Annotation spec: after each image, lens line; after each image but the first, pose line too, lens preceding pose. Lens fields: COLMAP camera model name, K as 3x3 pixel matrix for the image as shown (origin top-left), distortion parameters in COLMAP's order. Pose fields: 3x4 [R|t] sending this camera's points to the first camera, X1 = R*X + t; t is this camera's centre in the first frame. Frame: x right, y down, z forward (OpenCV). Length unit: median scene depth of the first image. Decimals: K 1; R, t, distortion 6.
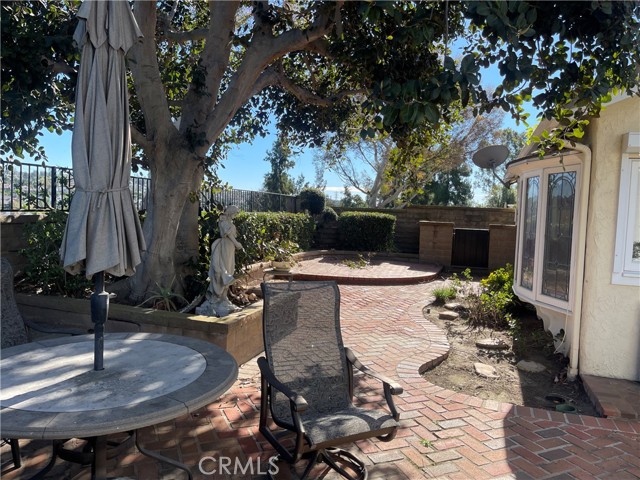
lens RADIAL K [[475.1, 0, 320.0], [0, 475.1, 240.0], [0, 0, 1]] dist [0.076936, -0.118843]
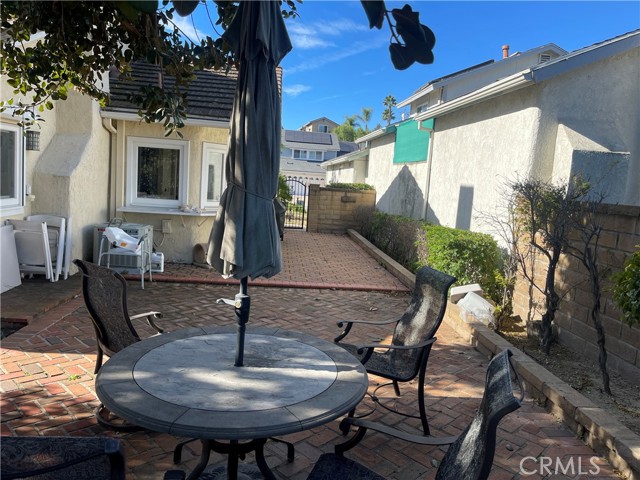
lens RADIAL K [[475.1, 0, 320.0], [0, 475.1, 240.0], [0, 0, 1]] dist [0.076936, -0.118843]
pose [[-0.361299, -0.185525, 0.913807, -0.705038], [-0.020588, 0.981355, 0.191099, -0.103021], [-0.932223, 0.050231, -0.358382, 0.585676]]
